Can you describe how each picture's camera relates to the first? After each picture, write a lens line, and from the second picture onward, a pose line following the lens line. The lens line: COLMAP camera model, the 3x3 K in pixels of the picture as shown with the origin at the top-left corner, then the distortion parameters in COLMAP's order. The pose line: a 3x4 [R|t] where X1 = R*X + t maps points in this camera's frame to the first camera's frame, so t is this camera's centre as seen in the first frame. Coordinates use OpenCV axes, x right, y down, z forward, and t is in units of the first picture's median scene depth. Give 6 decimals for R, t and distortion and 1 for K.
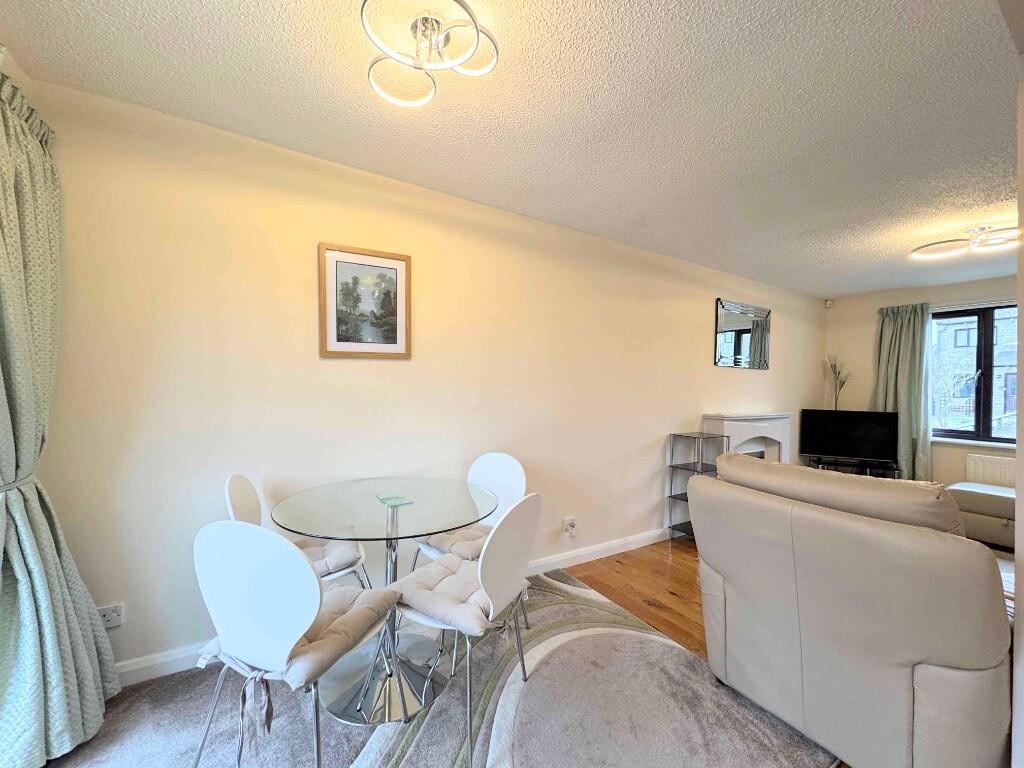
lens RADIAL K [[408.5, 0, 511.5], [0, 408.5, 383.0], [0, 0, 1]] dist [-0.002520, -0.000501]
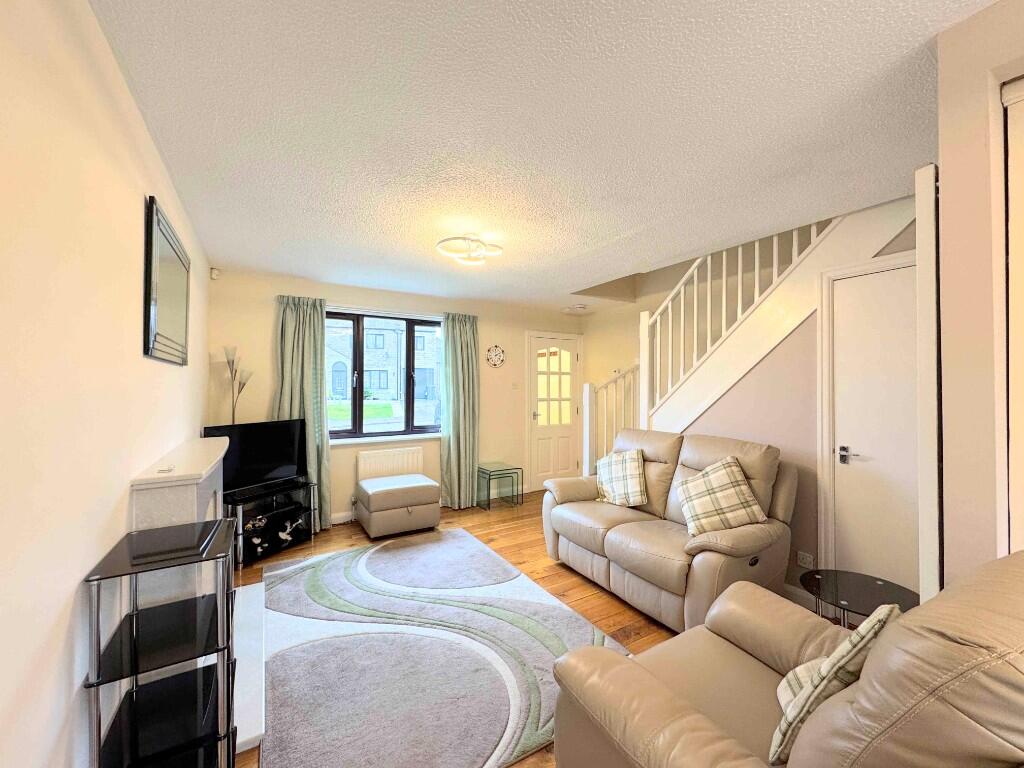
lens RADIAL K [[408.5, 0, 512.4], [0, 408.5, 384.8], [0, 0, 1]] dist [-0.002520, -0.000501]
pose [[0.000800, -0.019720, 0.999805, 0.075841], [-0.004732, 0.999794, 0.019724, -0.020878], [-0.999988, -0.004747, 0.000707, 0.588571]]
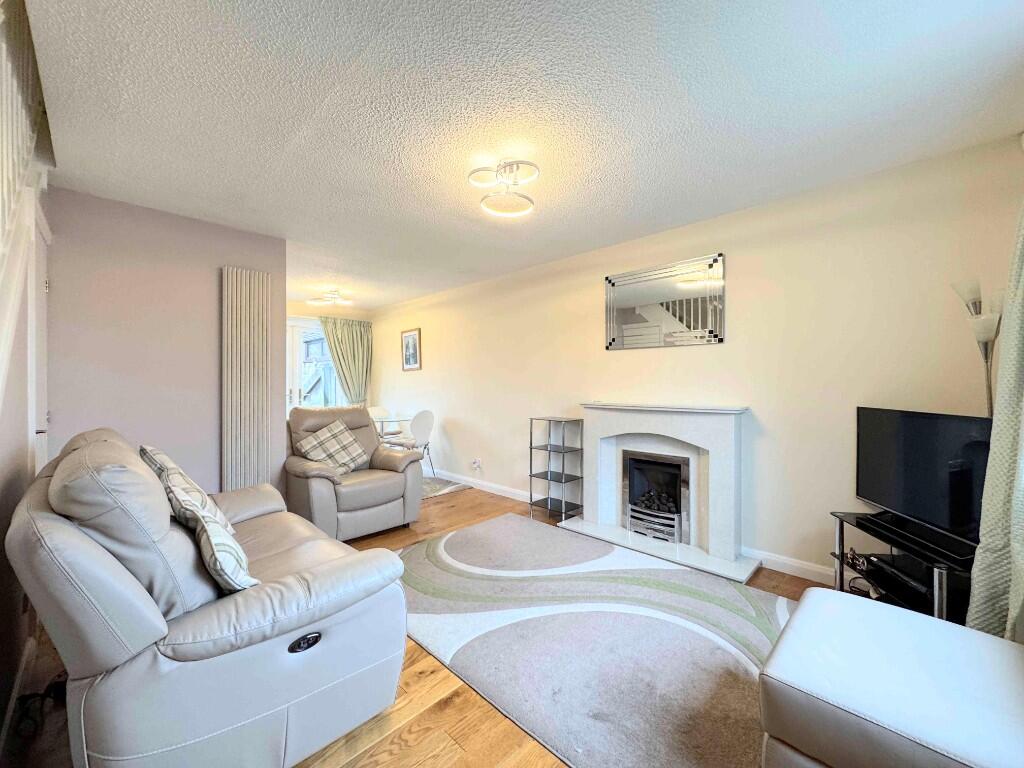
lens RADIAL K [[408.5, 0, 514.2], [0, 408.5, 385.5], [0, 0, 1]] dist [-0.002520, -0.000501]
pose [[0.242180, -0.018428, -0.970056, 1.267045], [0.011130, 0.999807, -0.016215, 0.047339], [0.970167, -0.006870, 0.242339, 0.536568]]
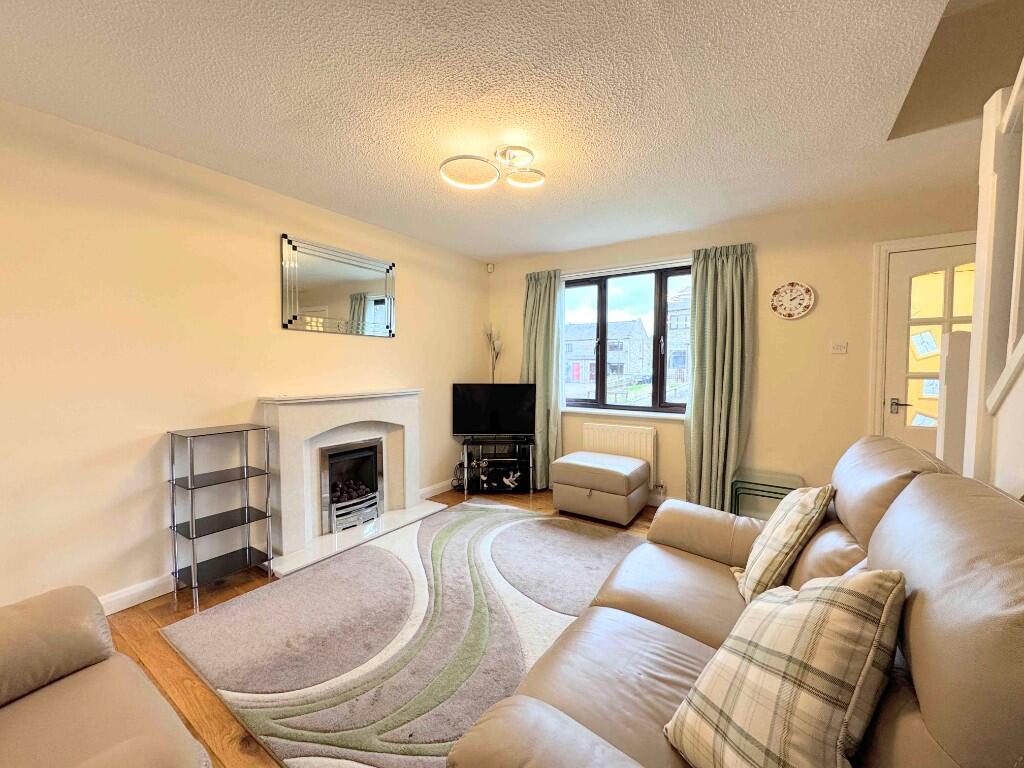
lens RADIAL K [[408.5, 0, 509.8], [0, 408.5, 383.3], [0, 0, 1]] dist [-0.002520, -0.000501]
pose [[0.909449, -0.038240, 0.414053, 0.526243], [0.017063, 0.998356, 0.054724, 0.019336], [-0.415465, -0.042704, 0.908606, 0.163355]]
